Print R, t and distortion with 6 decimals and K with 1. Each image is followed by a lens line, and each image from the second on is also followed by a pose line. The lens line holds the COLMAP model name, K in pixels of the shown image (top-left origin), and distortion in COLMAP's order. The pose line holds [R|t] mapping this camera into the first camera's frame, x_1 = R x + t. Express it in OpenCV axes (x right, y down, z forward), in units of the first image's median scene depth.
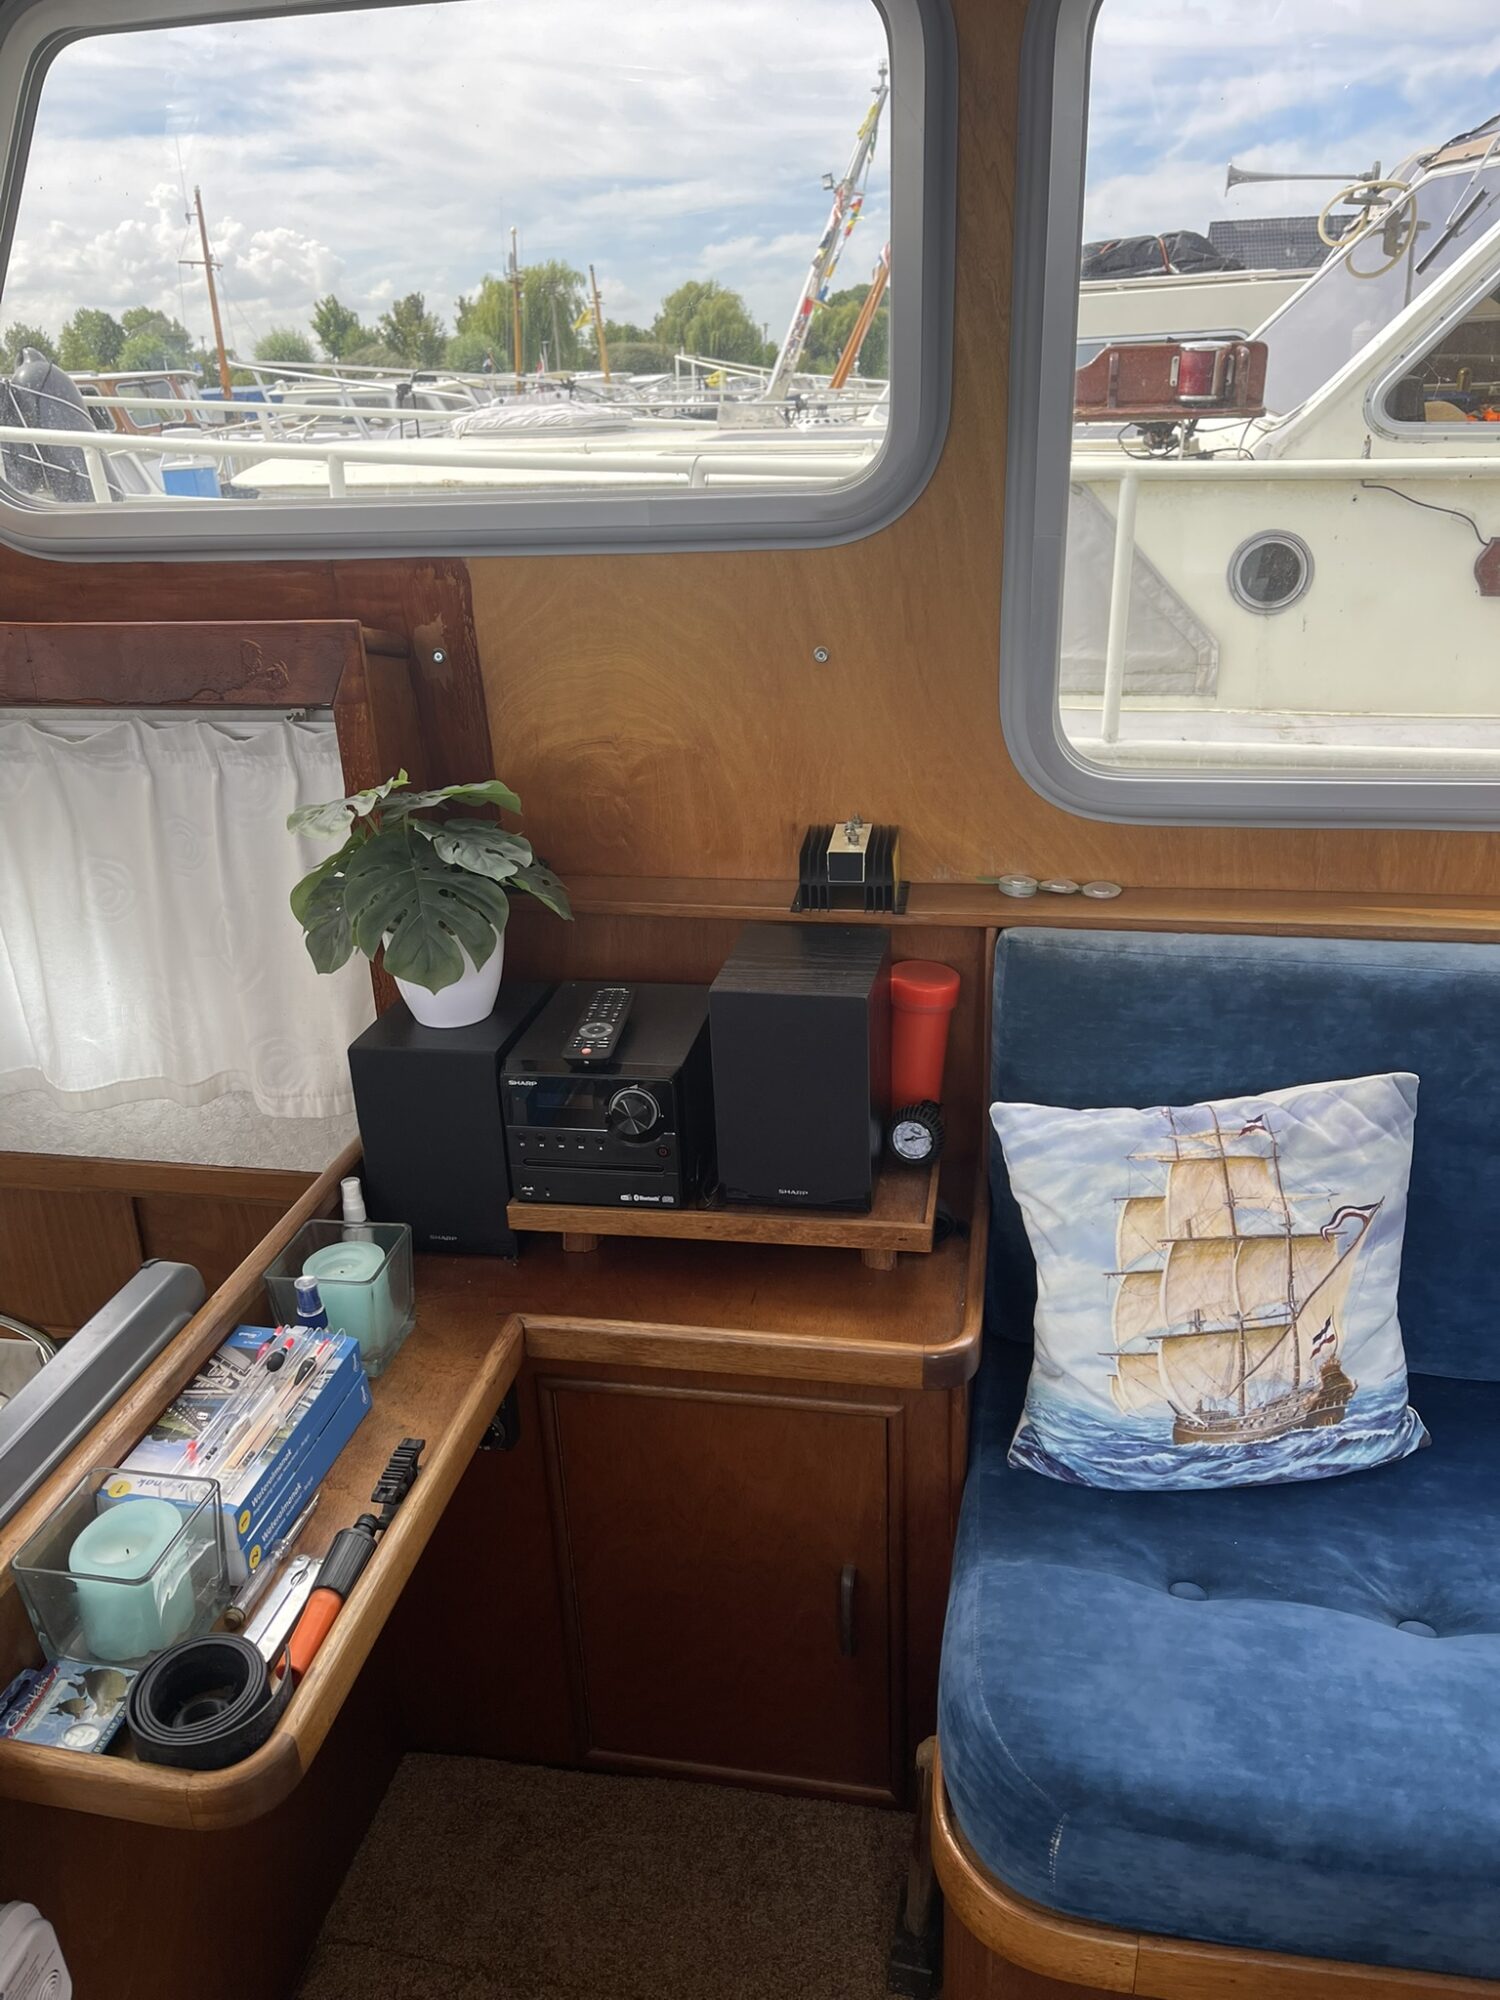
lens RADIAL K [[1492.3, 0, 745.8], [0, 1492.3, 1007.7], [0, 0, 1]] dist [0.060691, -0.082096]
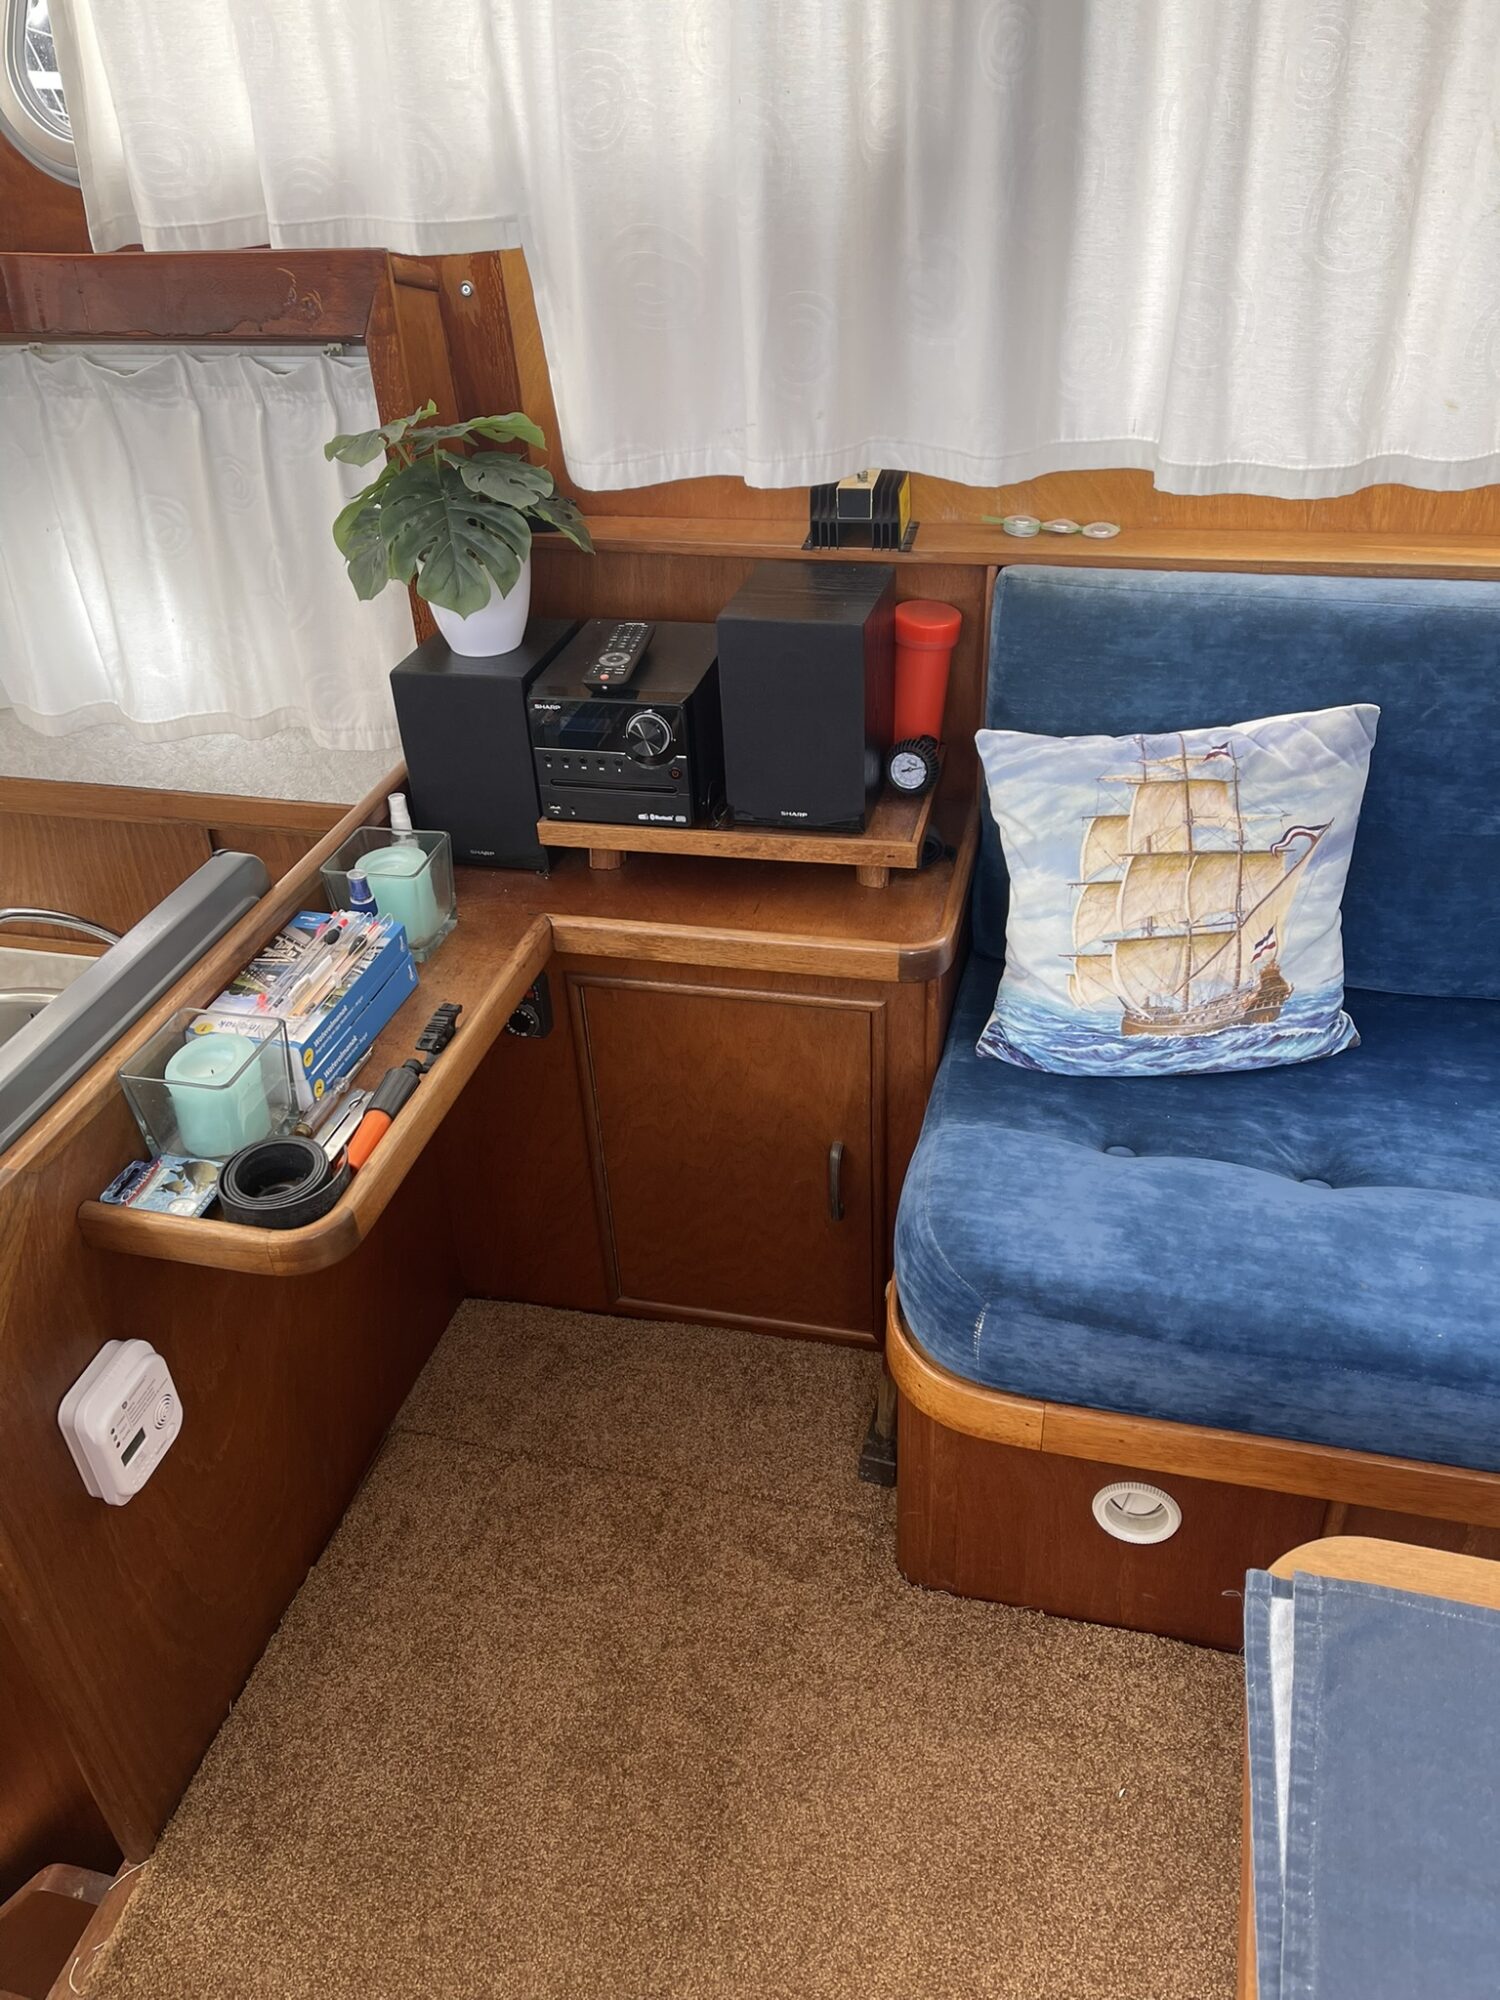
lens RADIAL K [[1492.3, 0, 749.7], [0, 1492.3, 1006.4], [0, 0, 1]] dist [0.060691, -0.082096]
pose [[0.998705, 0.022548, -0.045602, 0.054675], [-0.013591, 0.982083, 0.187958, 0.059805], [0.049023, -0.187095, 0.981118, -0.110455]]
